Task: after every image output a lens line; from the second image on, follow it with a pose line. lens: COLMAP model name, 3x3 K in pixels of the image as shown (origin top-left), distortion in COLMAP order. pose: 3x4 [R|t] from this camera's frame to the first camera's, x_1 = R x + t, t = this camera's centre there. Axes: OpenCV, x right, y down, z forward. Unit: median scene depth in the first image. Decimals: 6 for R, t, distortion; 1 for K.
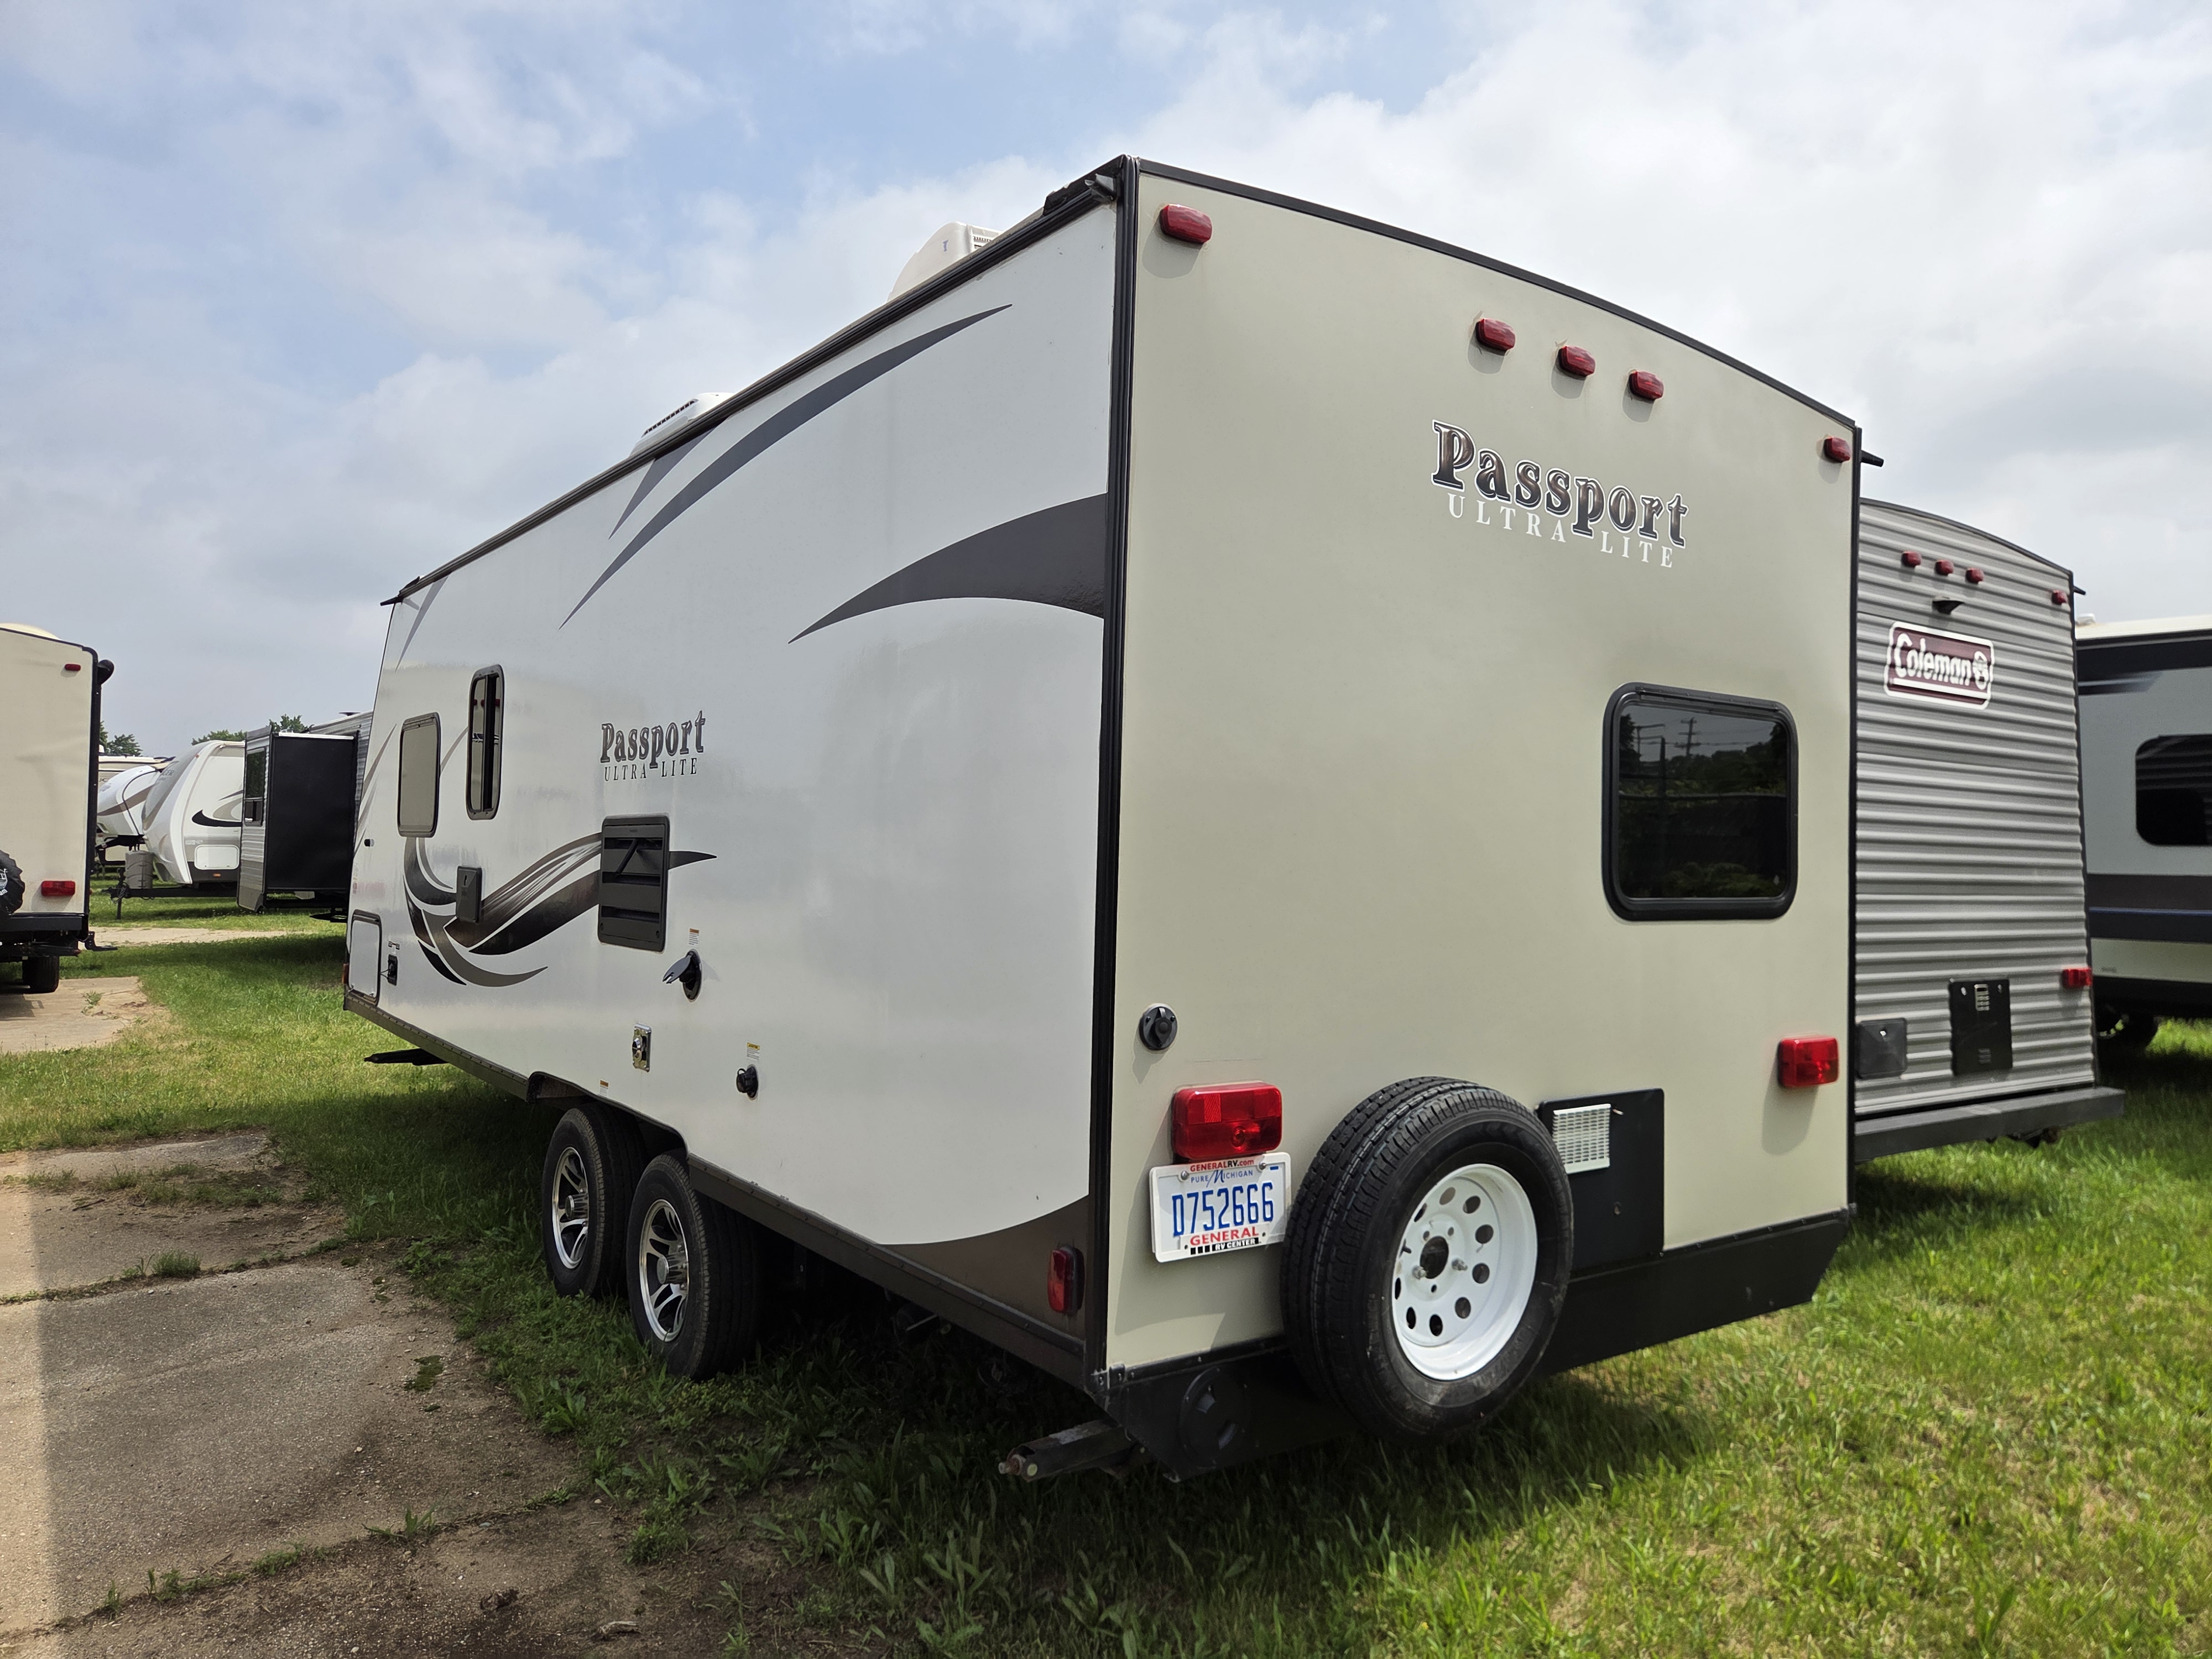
lens RADIAL K [[1513.6, 0, 1106.0], [0, 1513.6, 829.5], [0, 0, 1]] dist [0.001075, -0.000086]
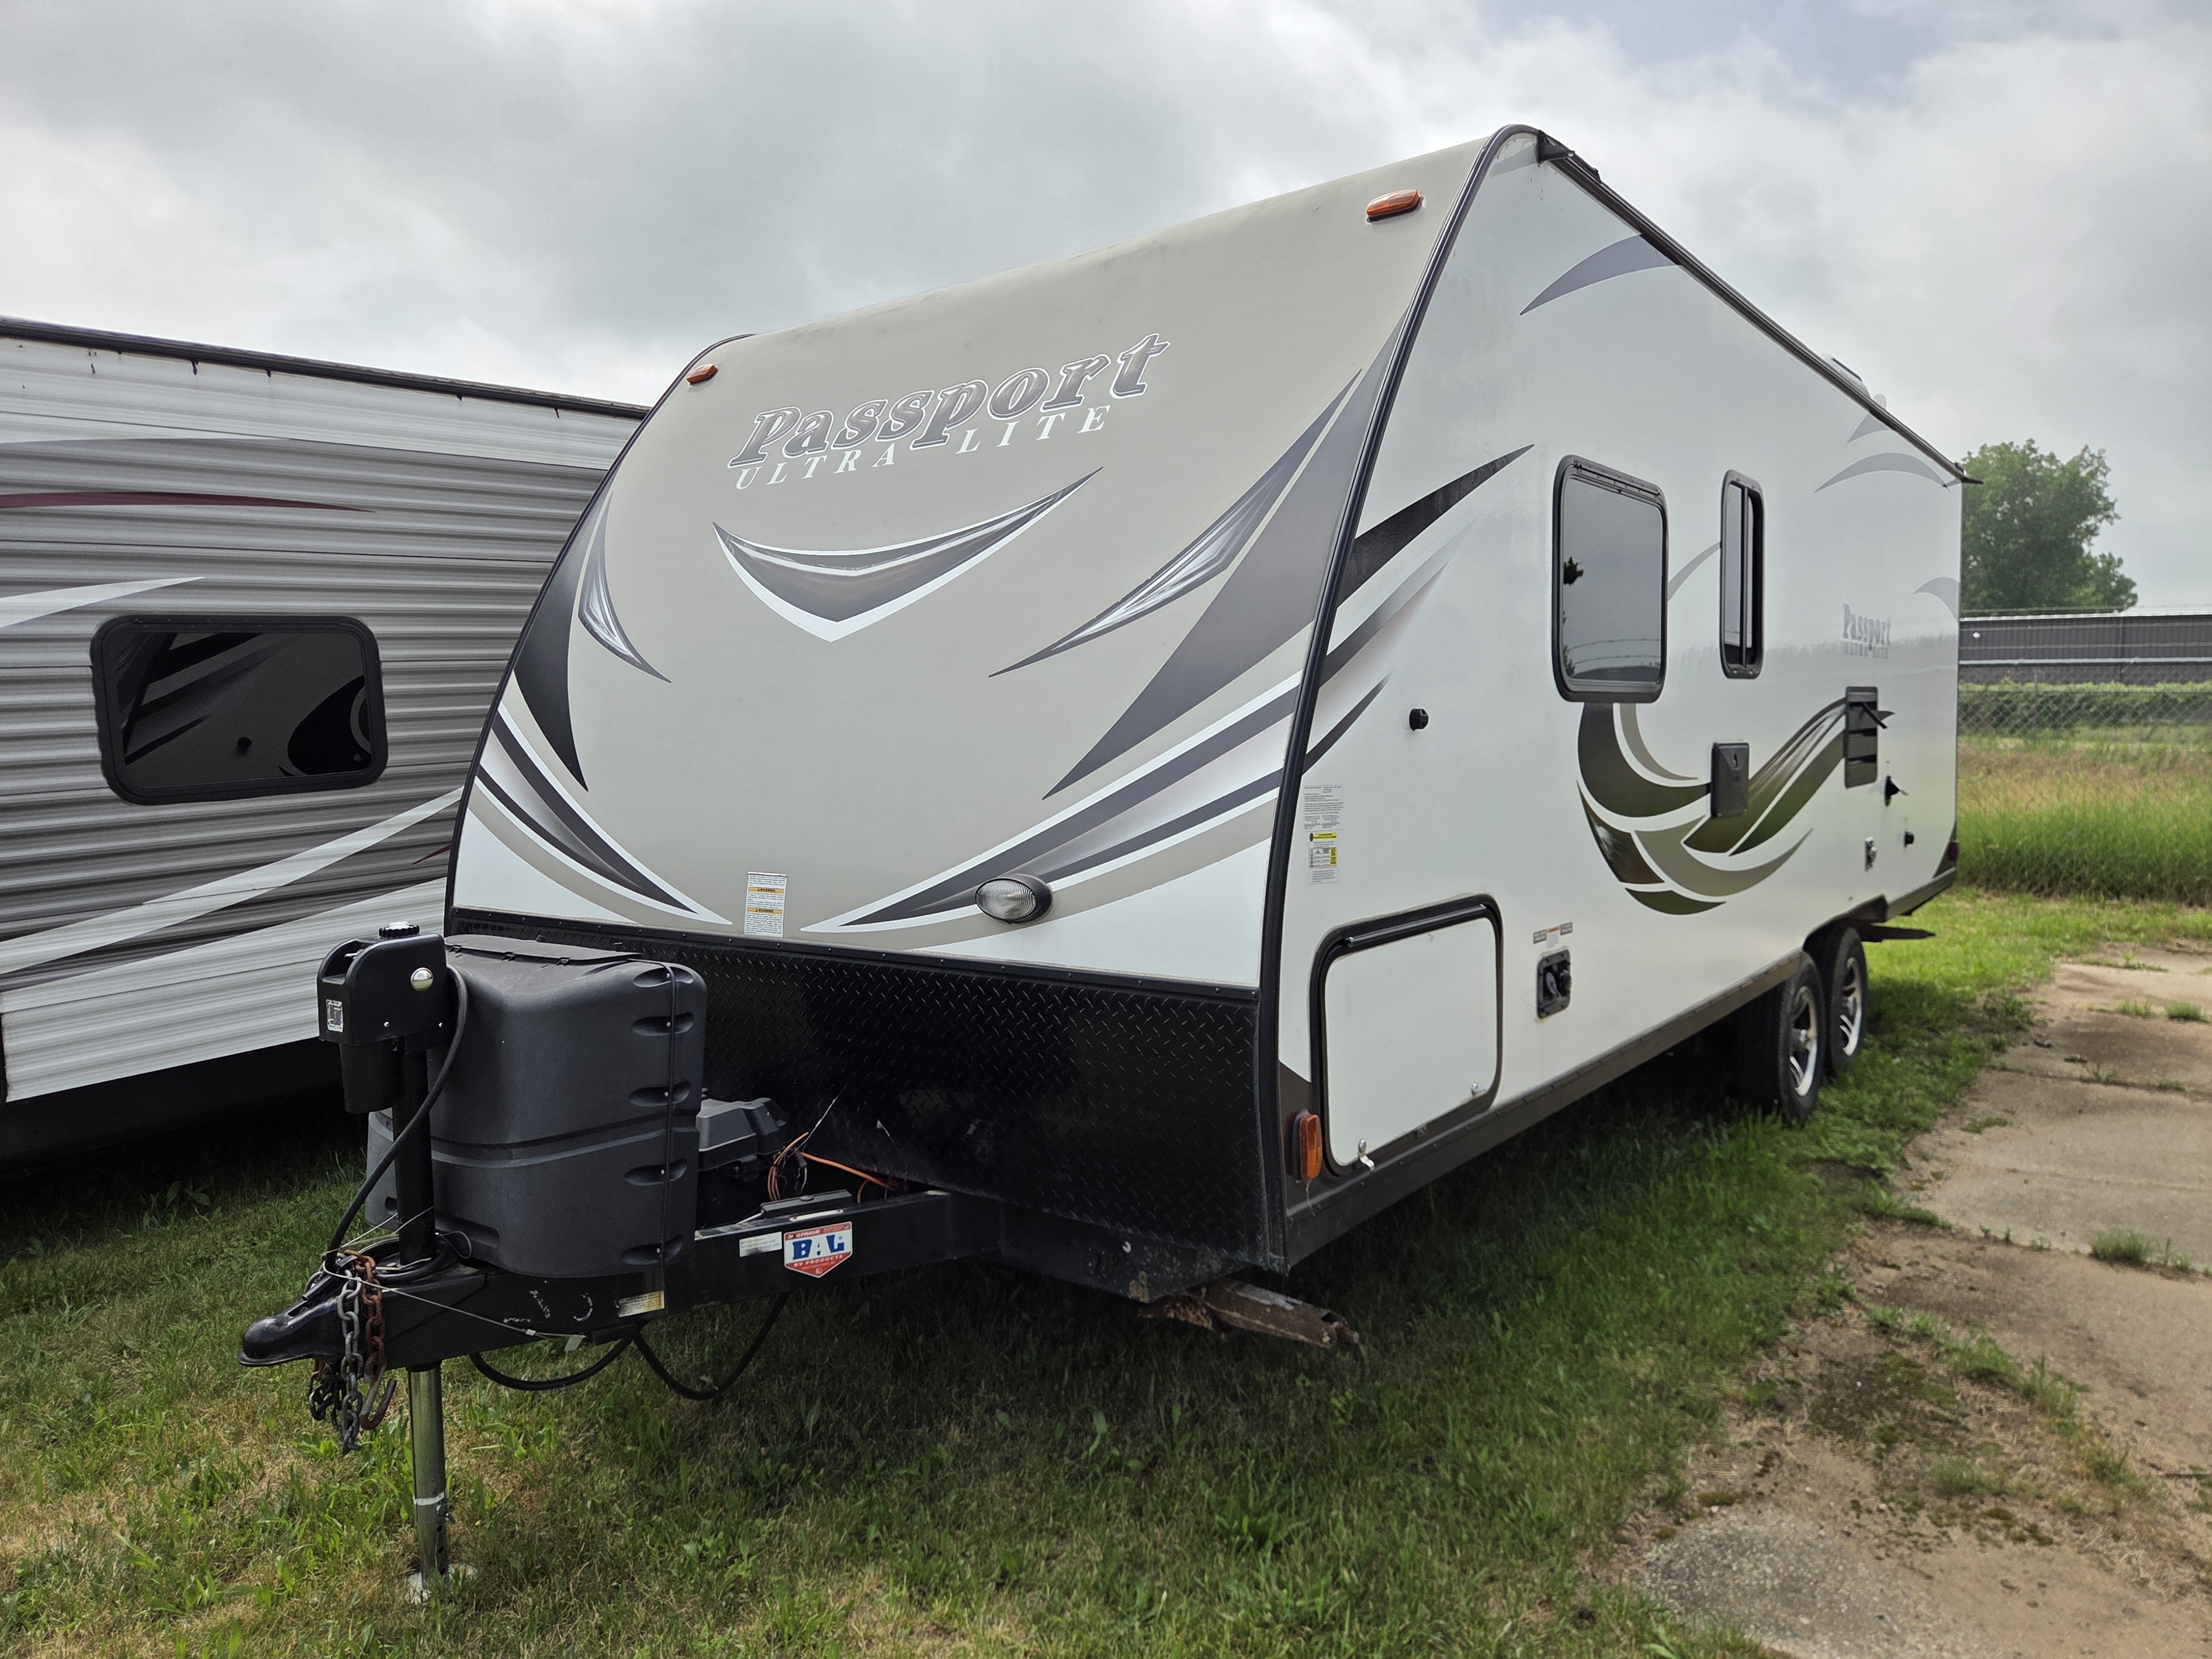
lens RADIAL K [[1513.6, 0, 1106.0], [0, 1513.6, 829.5], [0, 0, 1]] dist [0.001075, -0.000086]
pose [[-0.284956, -0.085338, 0.954734, -1.358617], [-0.006926, 0.996186, 0.086976, 0.005709], [-0.958516, 0.018172, -0.284460, 1.959632]]
